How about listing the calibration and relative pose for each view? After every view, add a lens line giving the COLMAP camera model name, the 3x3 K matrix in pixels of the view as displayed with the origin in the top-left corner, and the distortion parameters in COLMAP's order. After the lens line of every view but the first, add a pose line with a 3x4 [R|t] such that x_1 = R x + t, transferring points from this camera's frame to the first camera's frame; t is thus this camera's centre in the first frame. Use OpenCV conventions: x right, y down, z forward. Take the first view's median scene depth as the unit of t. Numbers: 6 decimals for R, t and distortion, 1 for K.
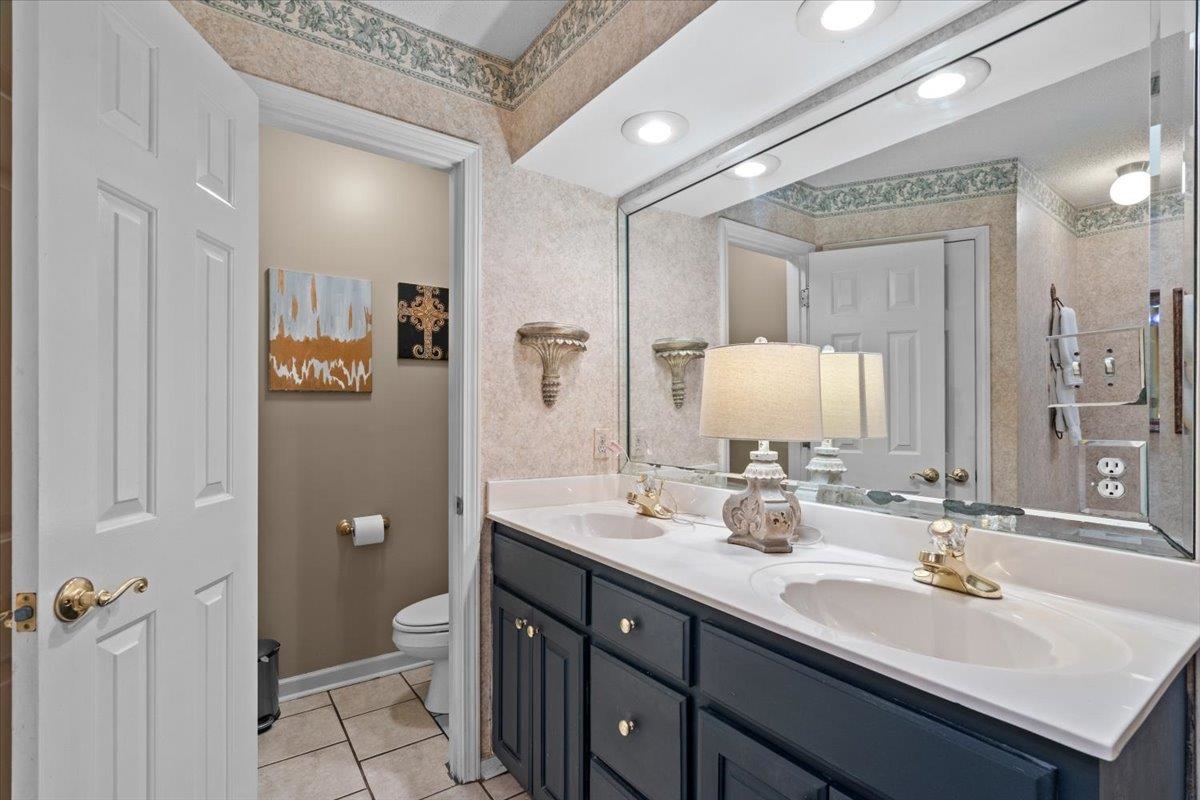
lens RADIAL K [[548.3, 0, 593.5], [0, 548.3, 408.3], [0, 0, 1]] dist [-0.008152, 0.001296]
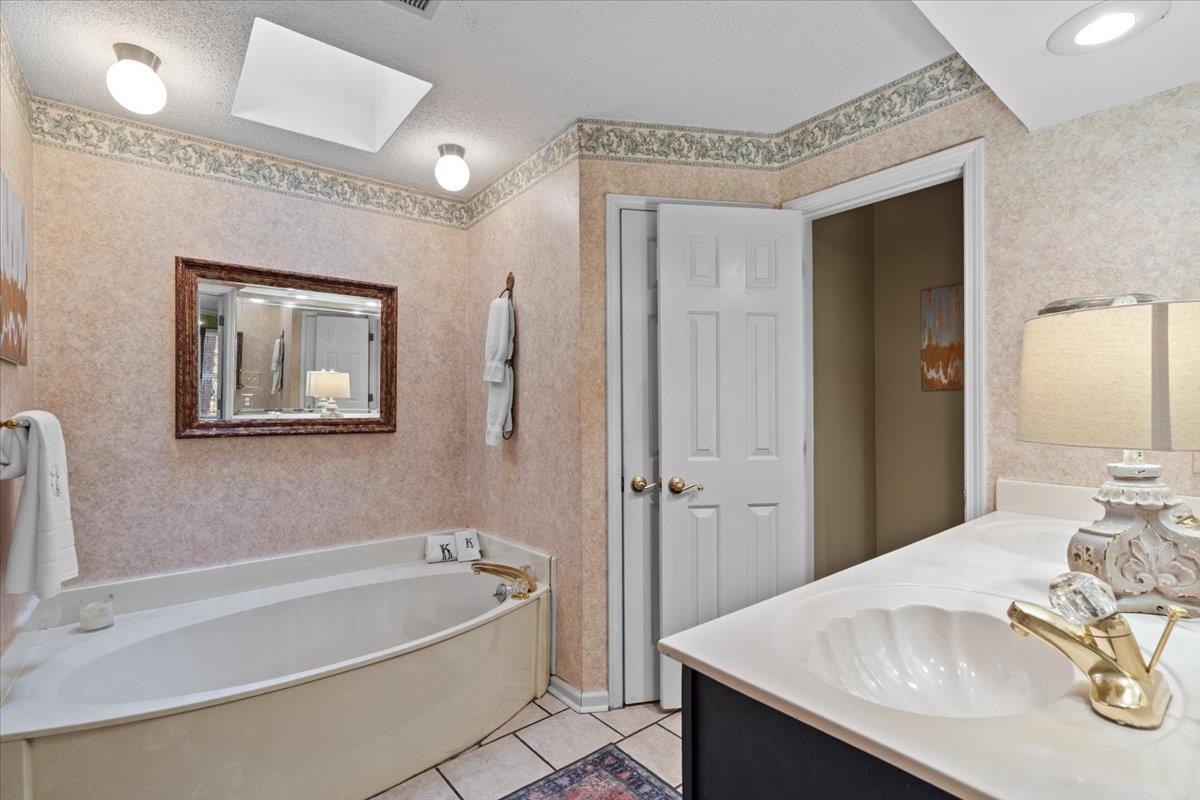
lens RADIAL K [[548.3, 0, 592.6], [0, 548.3, 401.2], [0, 0, 1]] dist [-0.008152, 0.001296]
pose [[0.056994, -0.018894, -0.998196, 0.737934], [0.015143, 0.999722, -0.018058, 0.003232], [0.998260, -0.014086, 0.057264, 0.234702]]
